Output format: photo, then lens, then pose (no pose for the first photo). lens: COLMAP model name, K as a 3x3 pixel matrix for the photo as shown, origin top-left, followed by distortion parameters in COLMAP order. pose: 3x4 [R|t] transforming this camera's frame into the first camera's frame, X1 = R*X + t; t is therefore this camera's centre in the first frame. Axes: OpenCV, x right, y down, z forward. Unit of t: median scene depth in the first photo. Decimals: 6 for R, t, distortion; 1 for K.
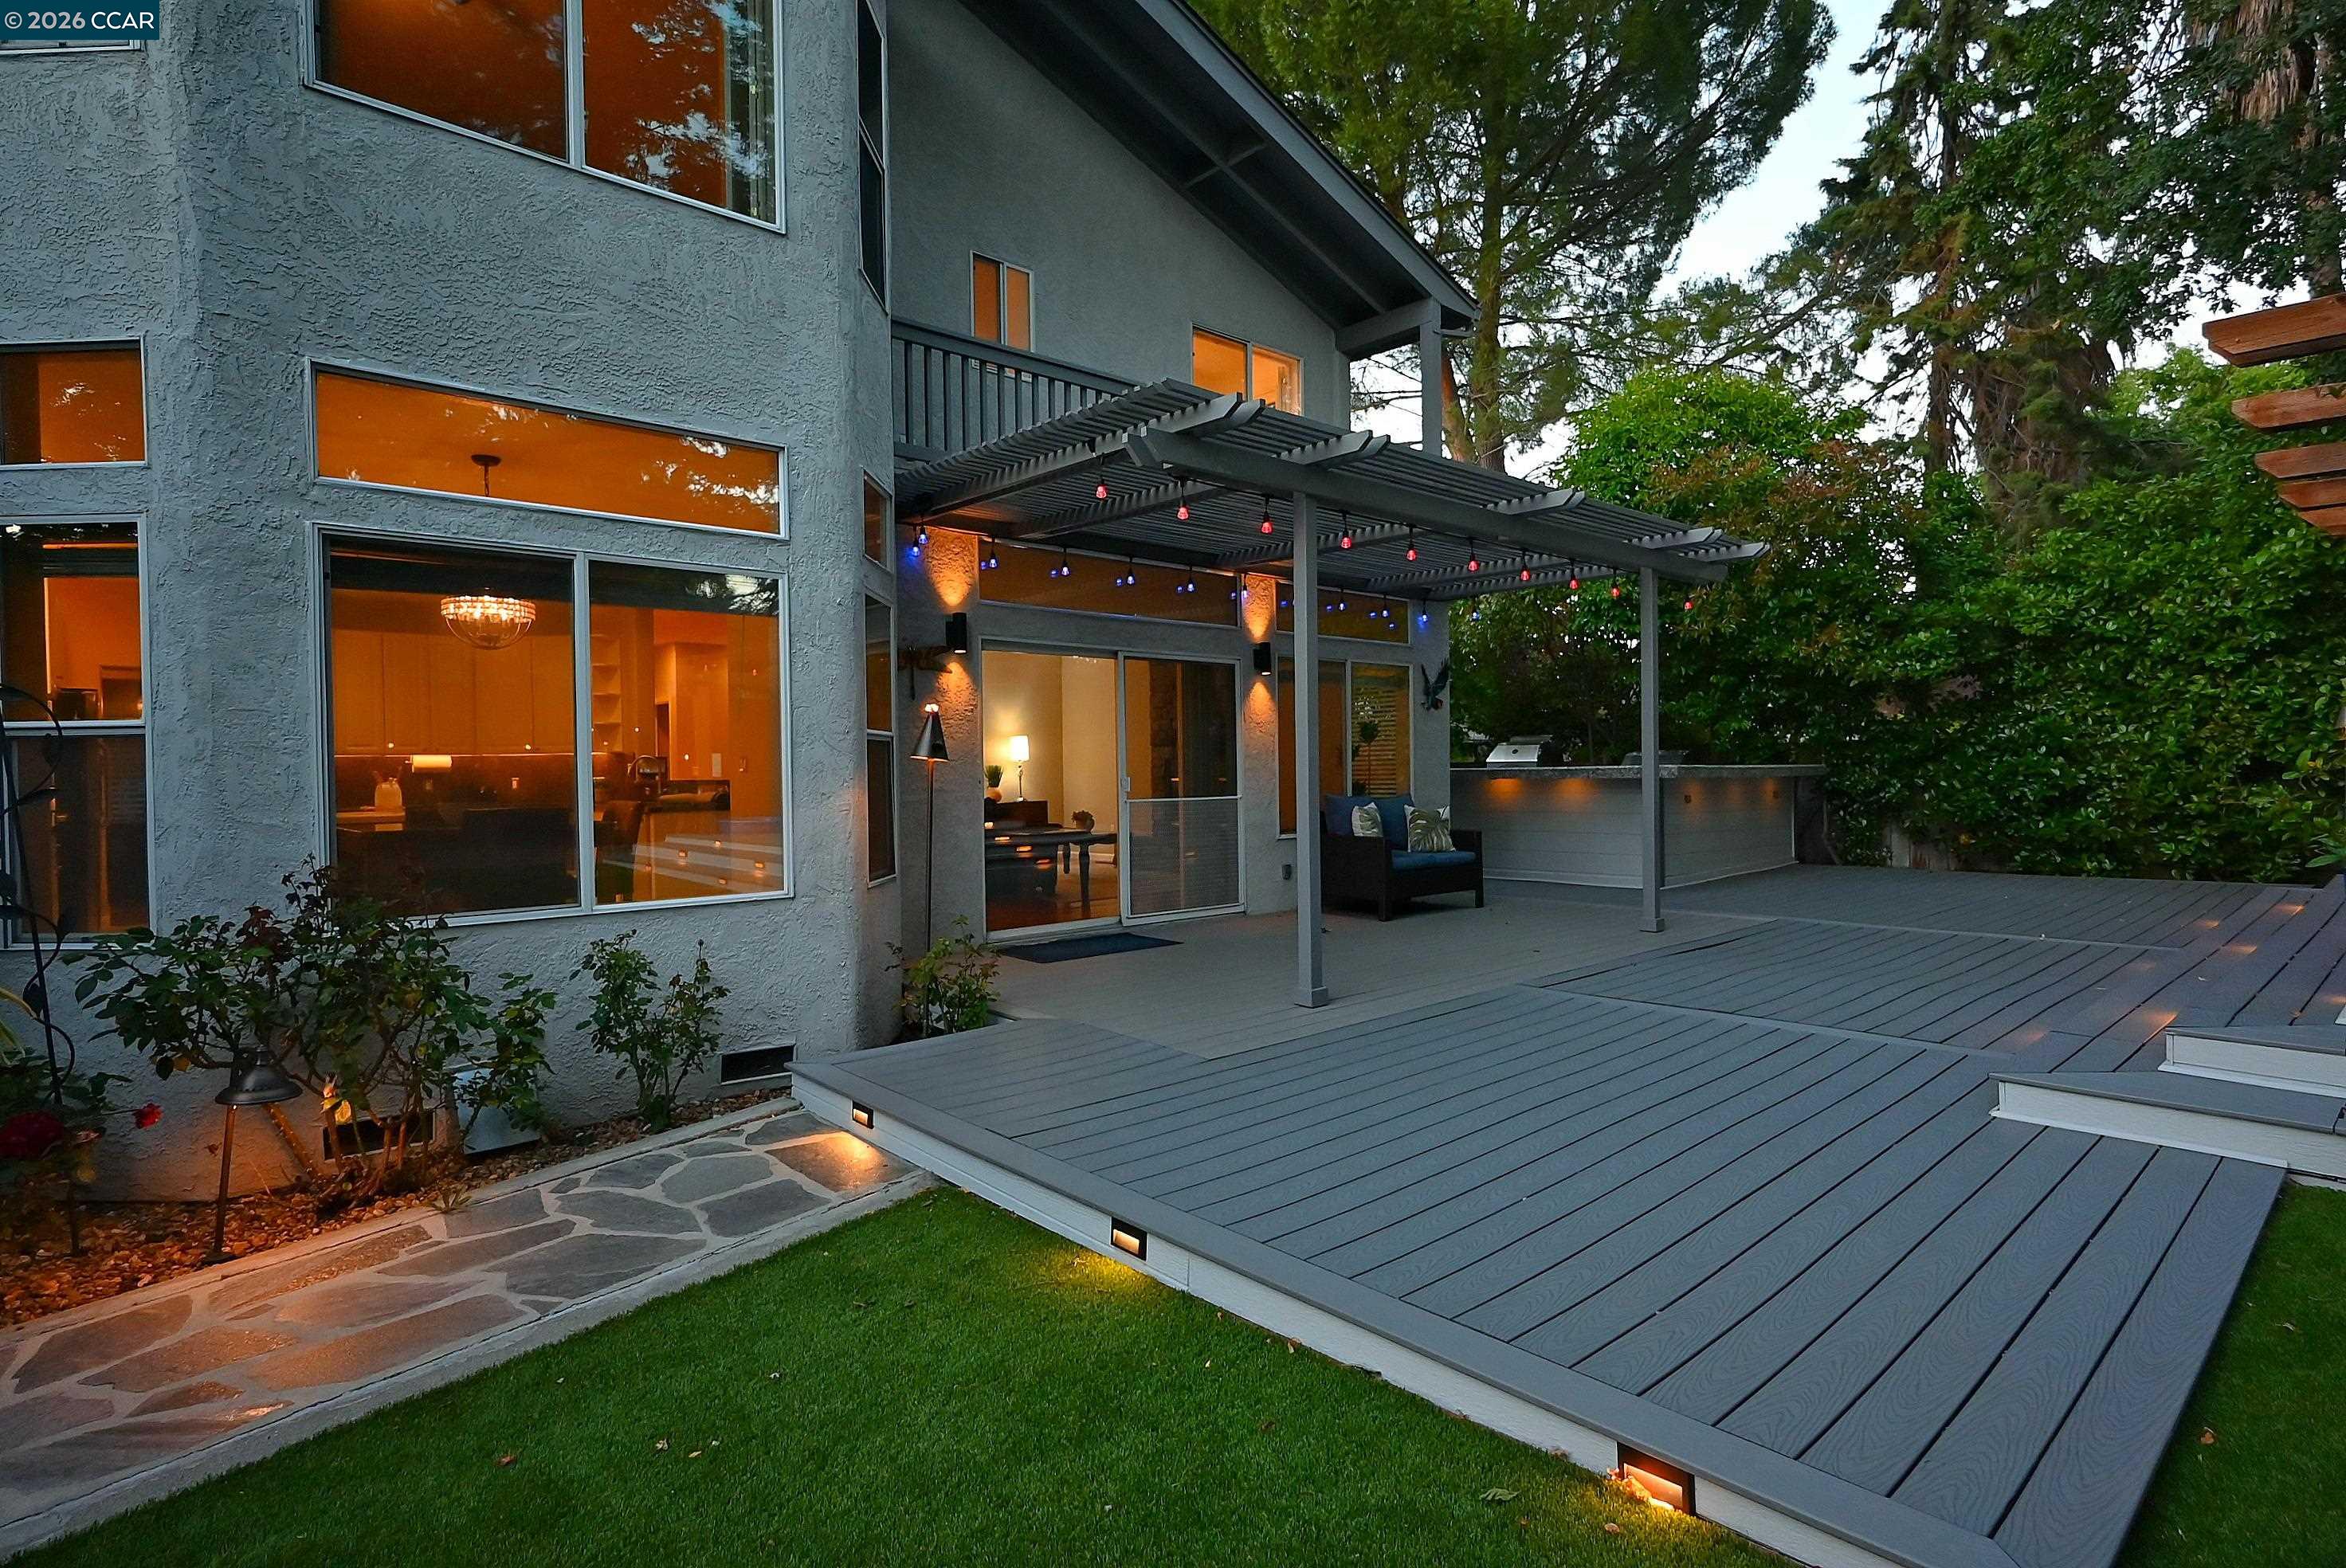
lens RADIAL K [[1175.4, 0, 1171.5], [0, 1175.4, 781.4], [0, 0, 1]] dist [-0.001725, 0.001349]
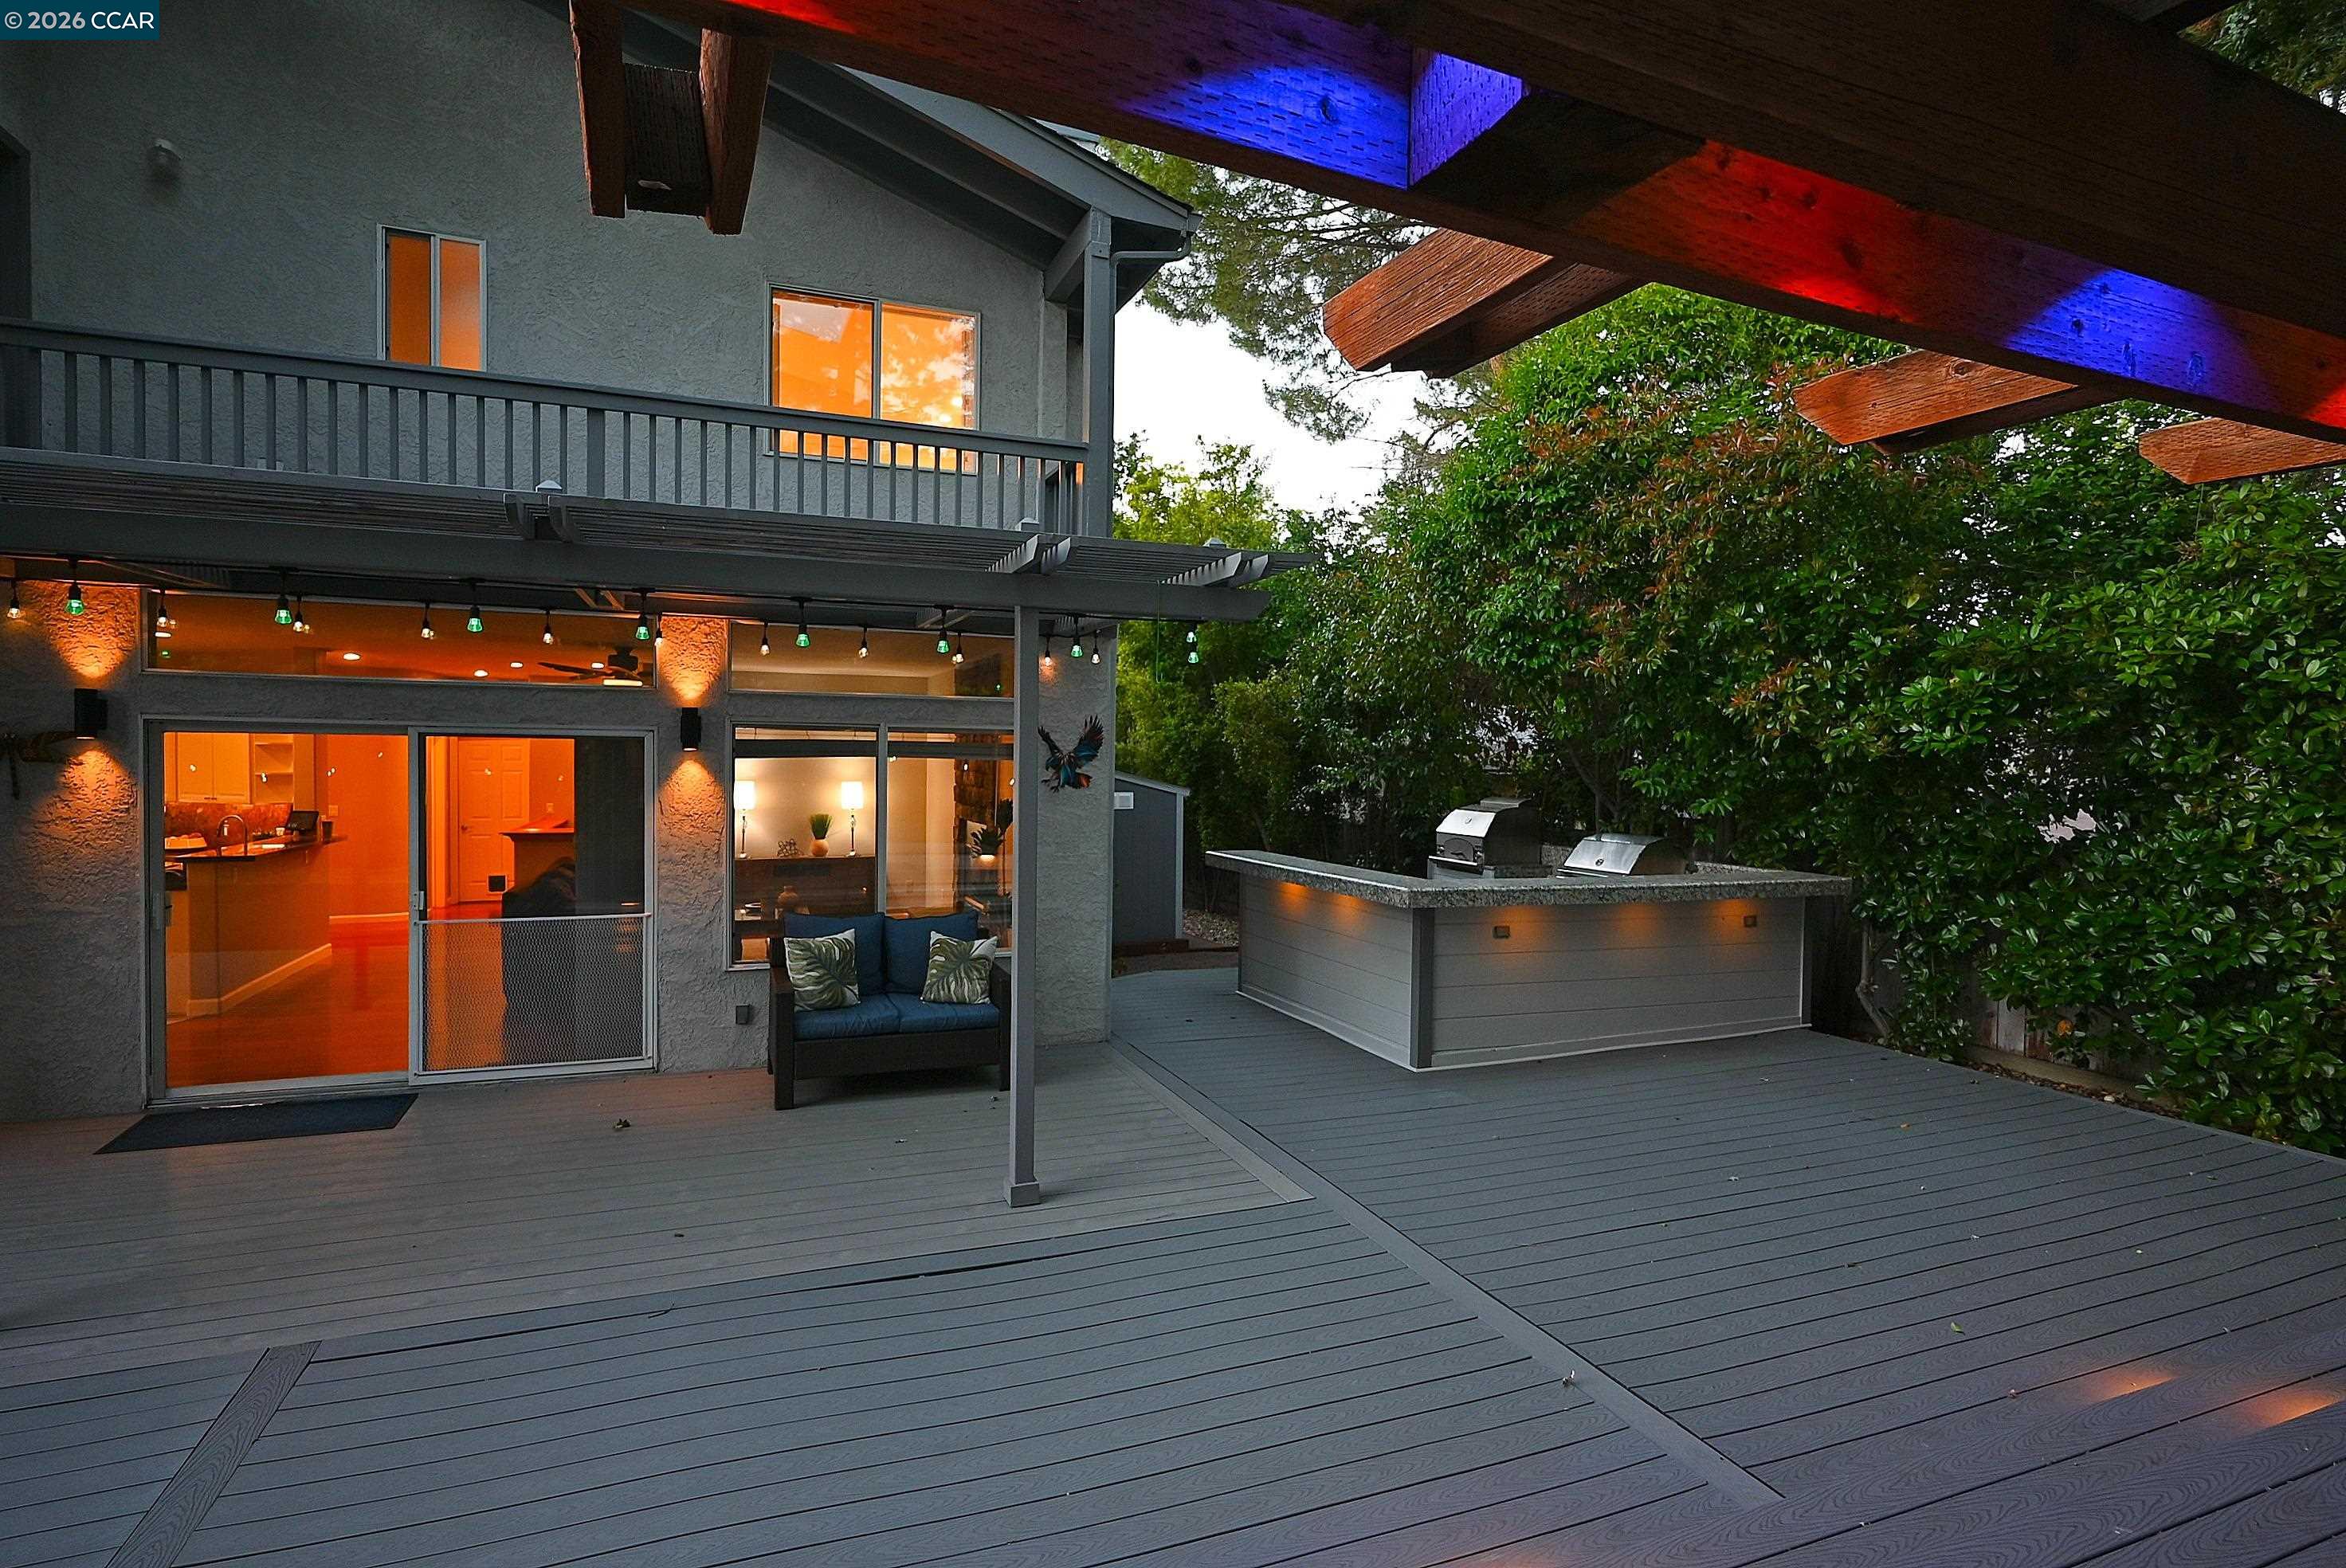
lens RADIAL K [[1175.4, 0, 1170.3], [0, 1175.4, 783.7], [0, 0, 1]] dist [-0.001725, 0.001349]
pose [[0.937353, 0.034434, -0.346674, 0.522310], [-0.030132, 0.999388, 0.017794, -0.078182], [0.347074, -0.006233, 0.937817, 0.346761]]
